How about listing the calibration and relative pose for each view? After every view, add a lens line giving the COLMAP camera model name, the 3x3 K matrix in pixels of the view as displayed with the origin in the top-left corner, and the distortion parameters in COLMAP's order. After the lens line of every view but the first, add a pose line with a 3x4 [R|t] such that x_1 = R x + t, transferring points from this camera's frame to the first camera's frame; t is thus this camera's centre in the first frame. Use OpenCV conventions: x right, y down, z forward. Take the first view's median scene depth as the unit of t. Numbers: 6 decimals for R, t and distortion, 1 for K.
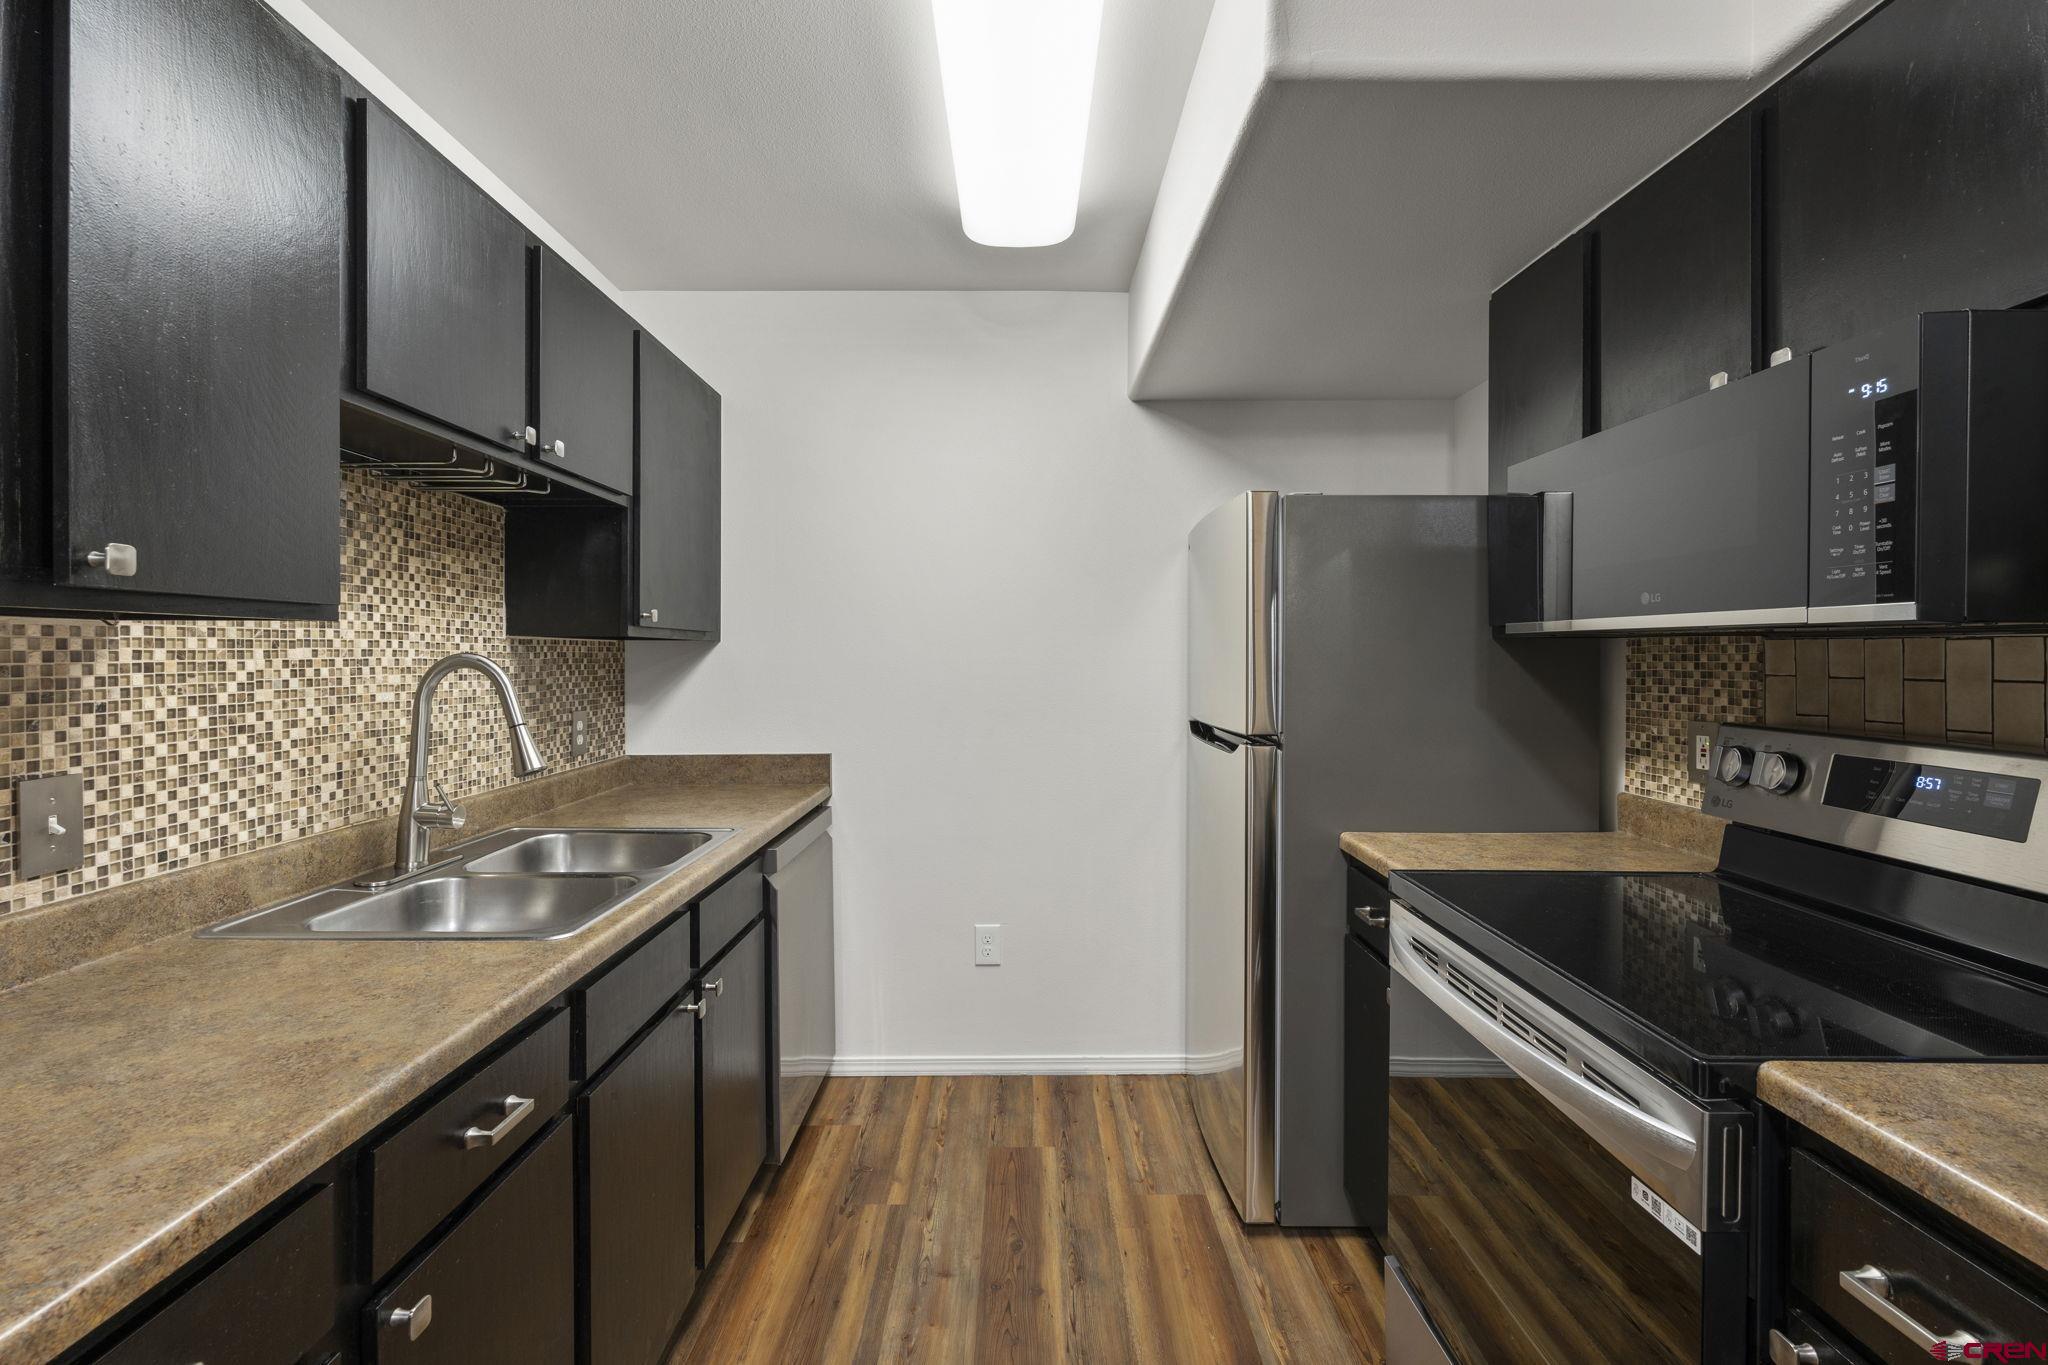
lens RADIAL K [[904.1, 0, 1020.2], [0, 904.1, 663.6], [0, 0, 1]] dist [-0.002985, 0.000649]
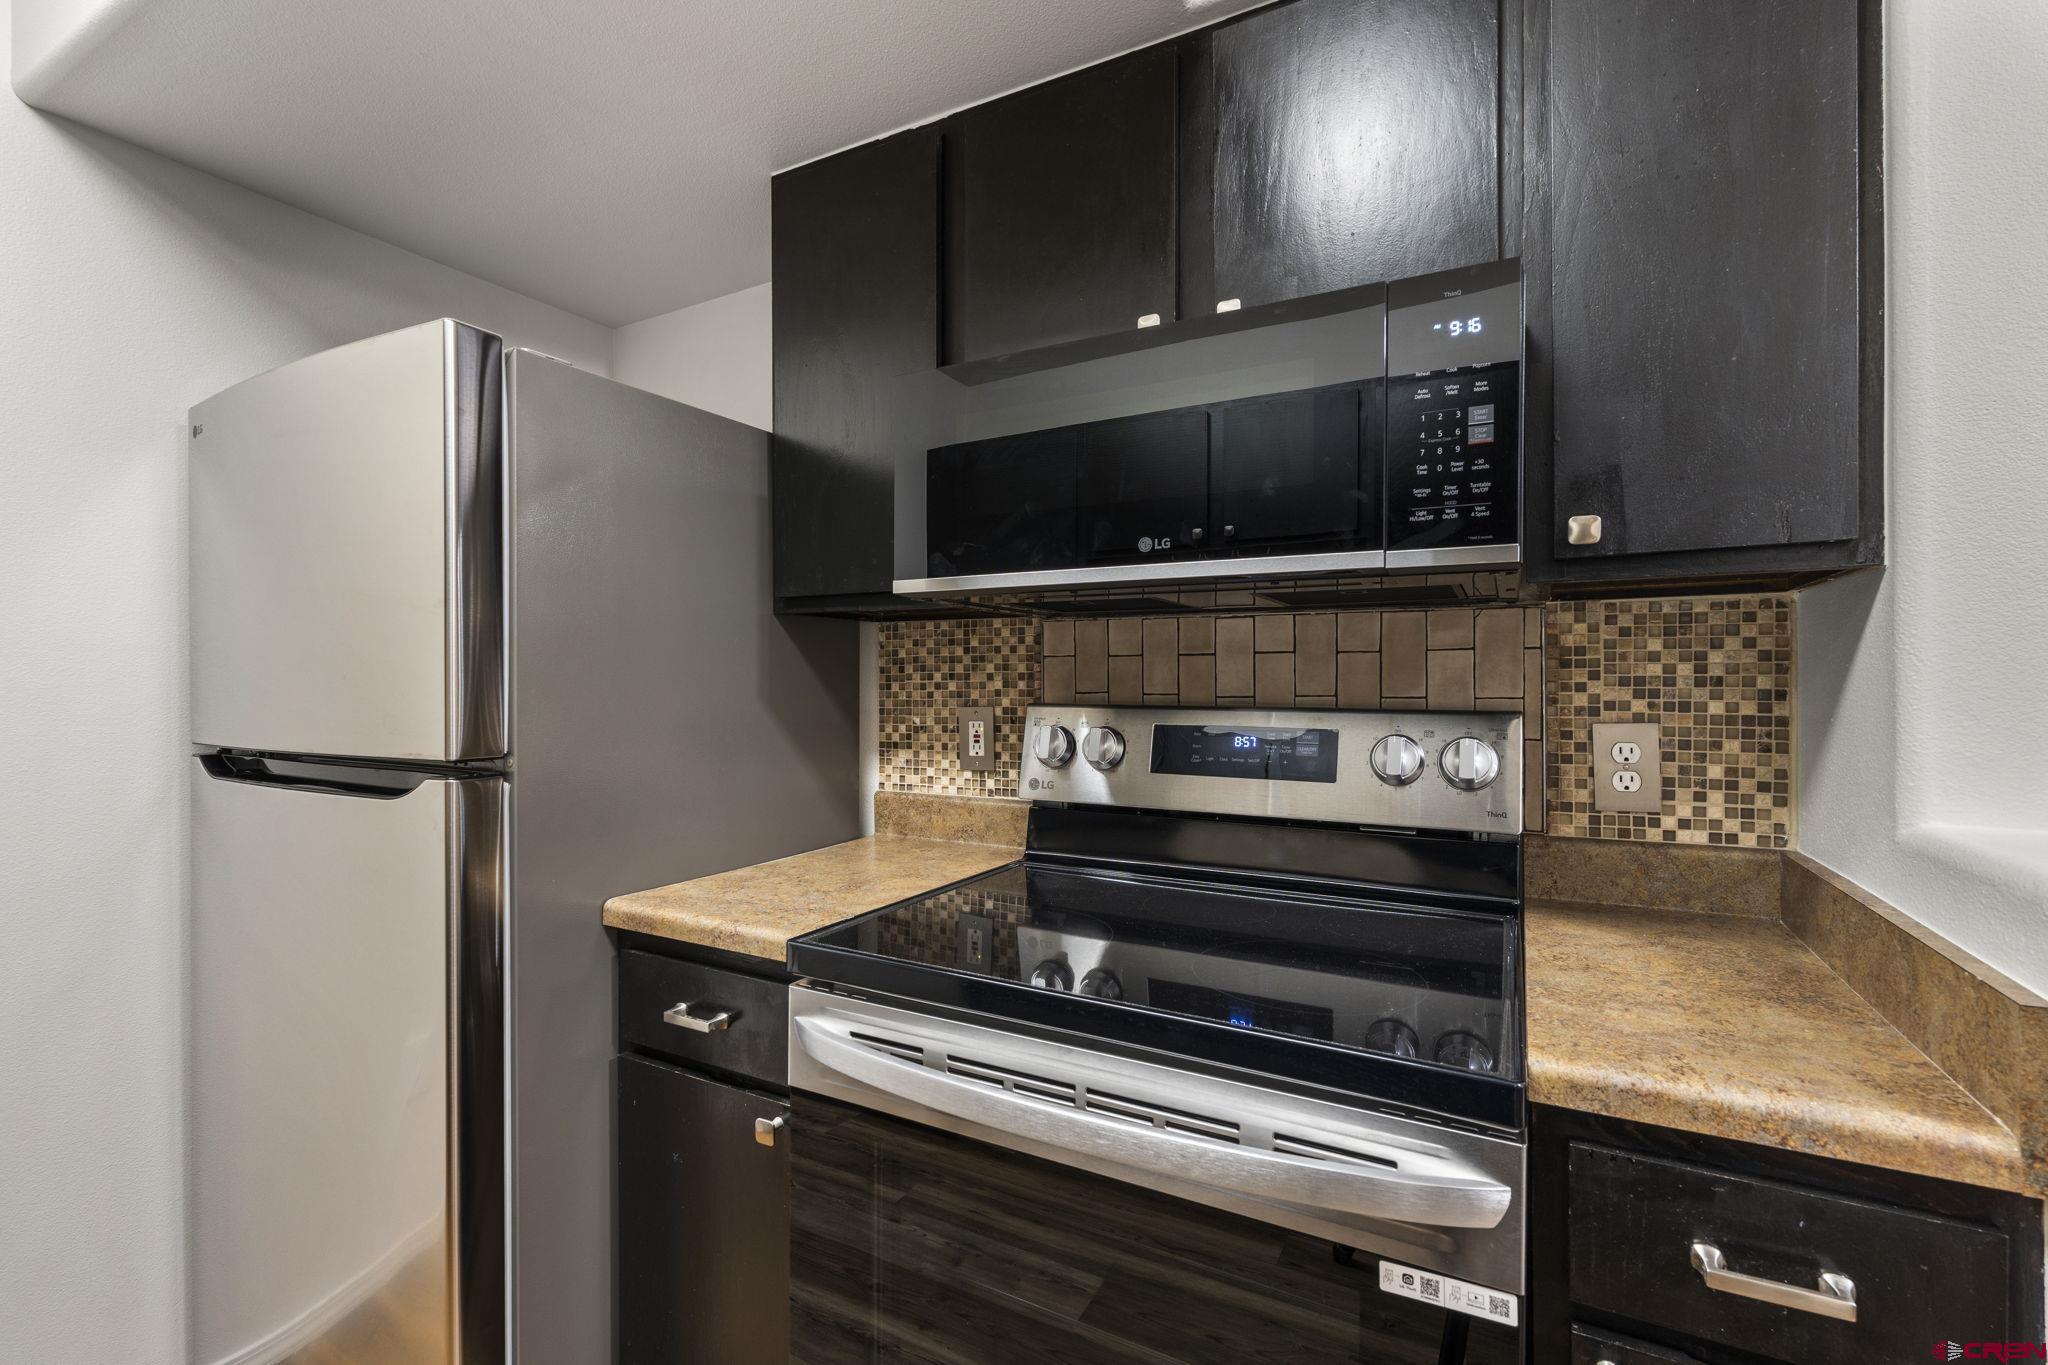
lens RADIAL K [[904.1, 0, 1042.5], [0, 904.1, 688.3], [0, 0, 1]] dist [-0.002985, 0.000649]
pose [[0.475853, -0.008793, 0.879481, -0.068187], [0.008144, 0.999951, 0.005591, 0.038850], [-0.879487, 0.004502, 0.475901, 0.464912]]
